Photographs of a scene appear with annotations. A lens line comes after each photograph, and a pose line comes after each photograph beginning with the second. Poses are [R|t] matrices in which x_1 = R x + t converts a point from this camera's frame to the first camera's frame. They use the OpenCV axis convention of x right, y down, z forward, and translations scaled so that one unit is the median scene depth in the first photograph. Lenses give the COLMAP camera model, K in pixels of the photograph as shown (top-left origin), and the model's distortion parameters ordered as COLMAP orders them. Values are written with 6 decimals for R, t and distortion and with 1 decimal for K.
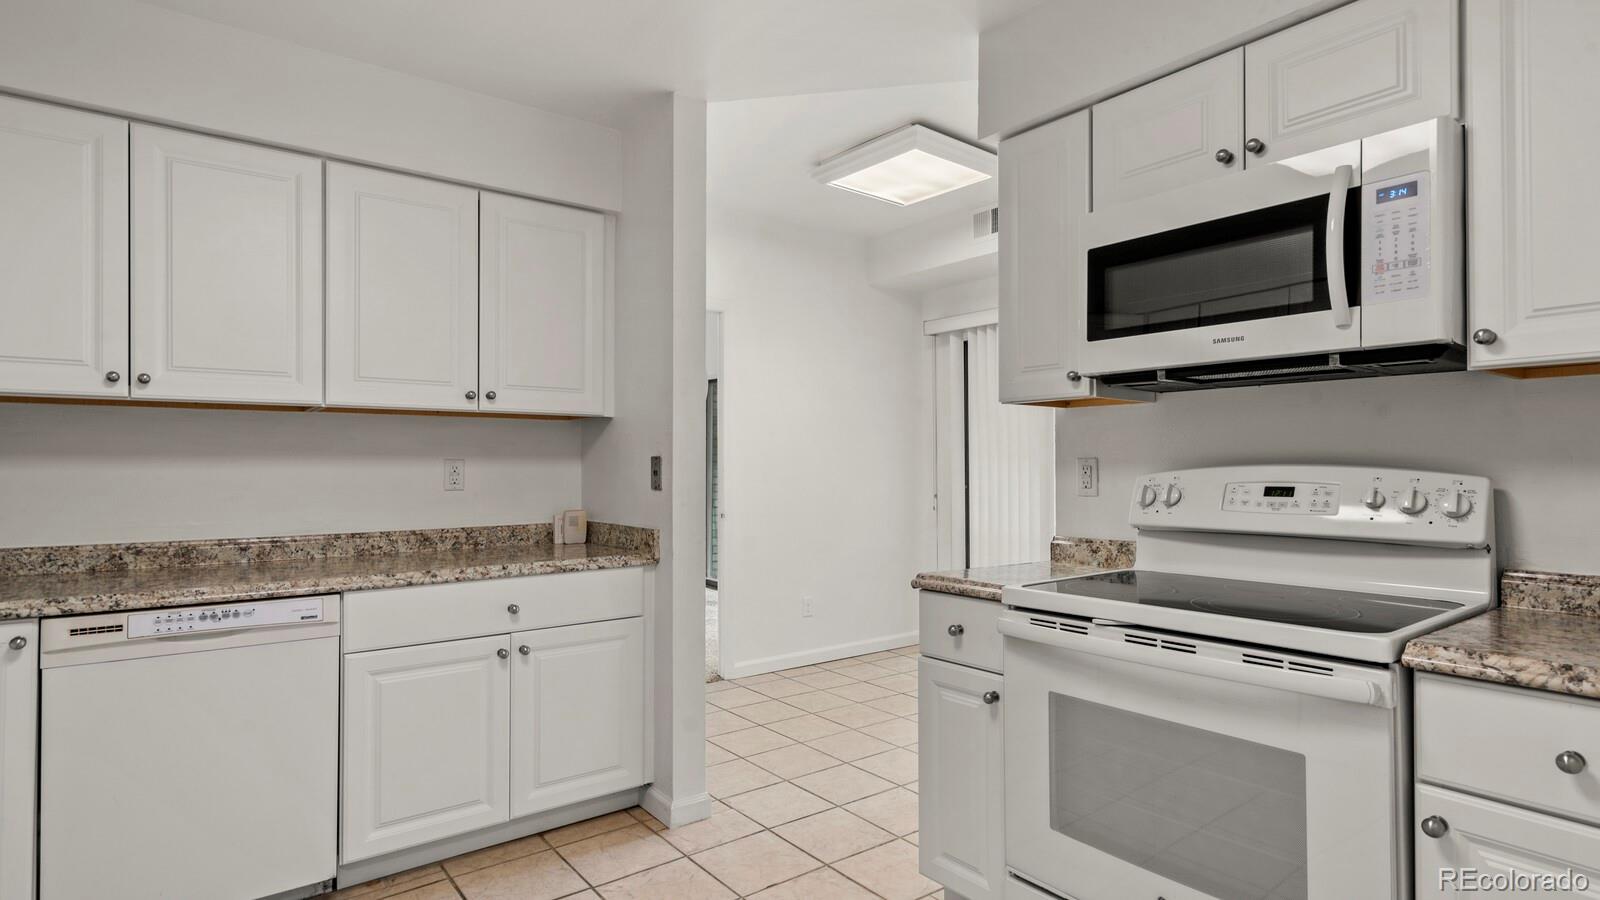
lens RADIAL K [[823.8, 0, 801.0], [0, 823.8, 455.4], [0, 0, 1]] dist [0.010717, -0.000194]
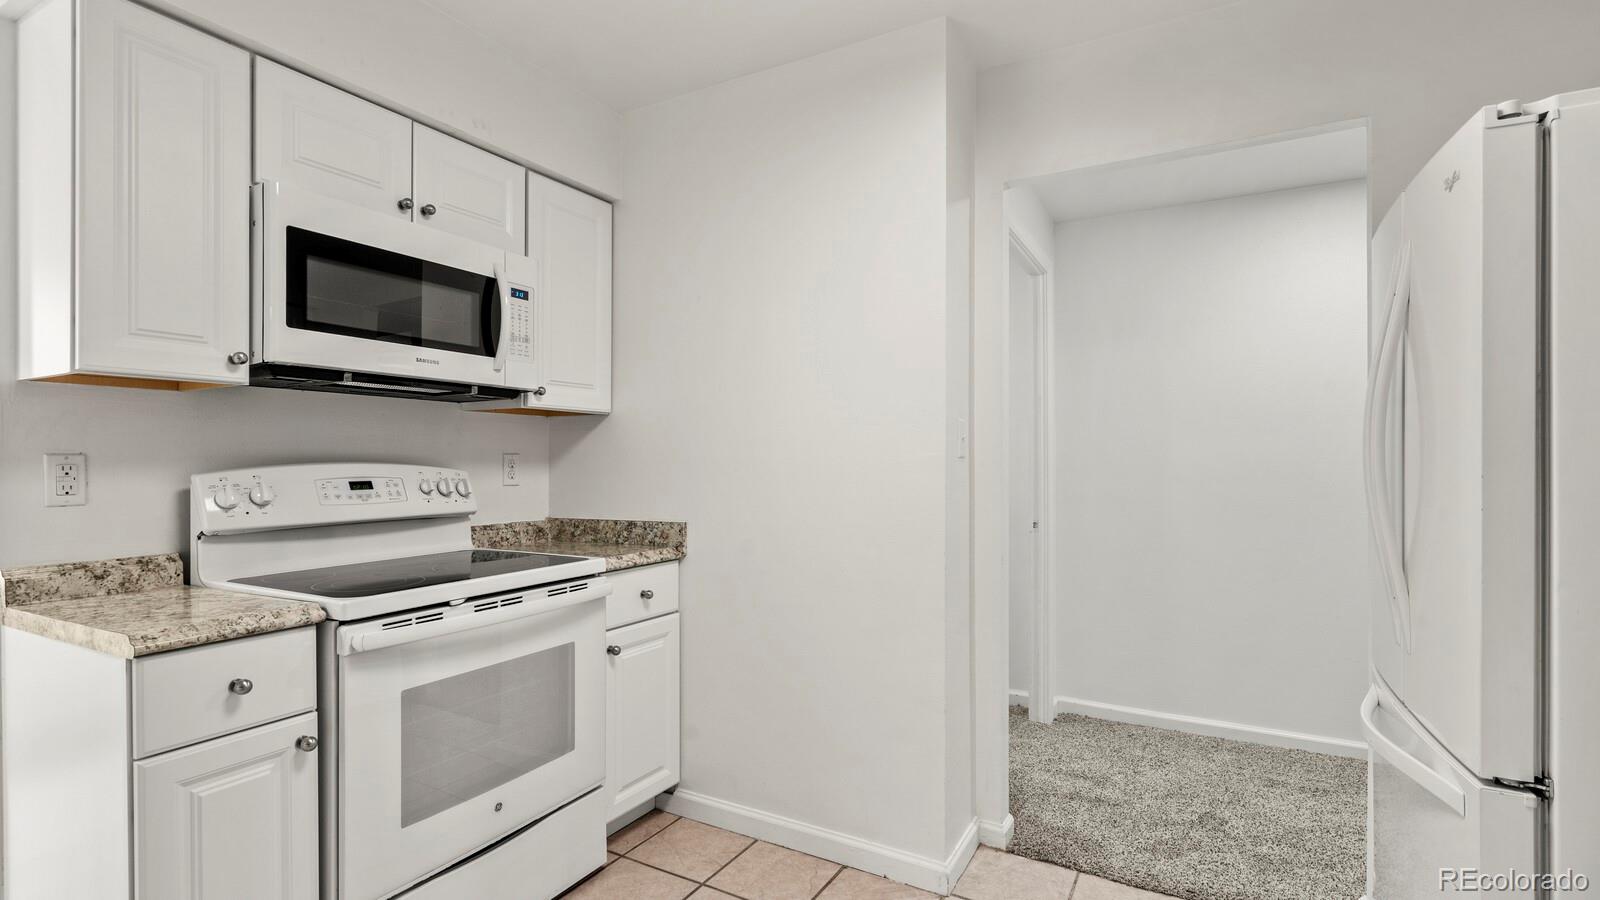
lens RADIAL K [[730.1, 0, 800.0], [0, 730.1, 450.0], [0, 0, 1]] dist [-0.001463, 0.000132]
pose [[-0.383118, 0.018145, 0.923521, -0.641075], [-0.009017, 0.999686, -0.023382, 0.011851], [-0.923655, -0.017286, -0.382834, 0.830687]]
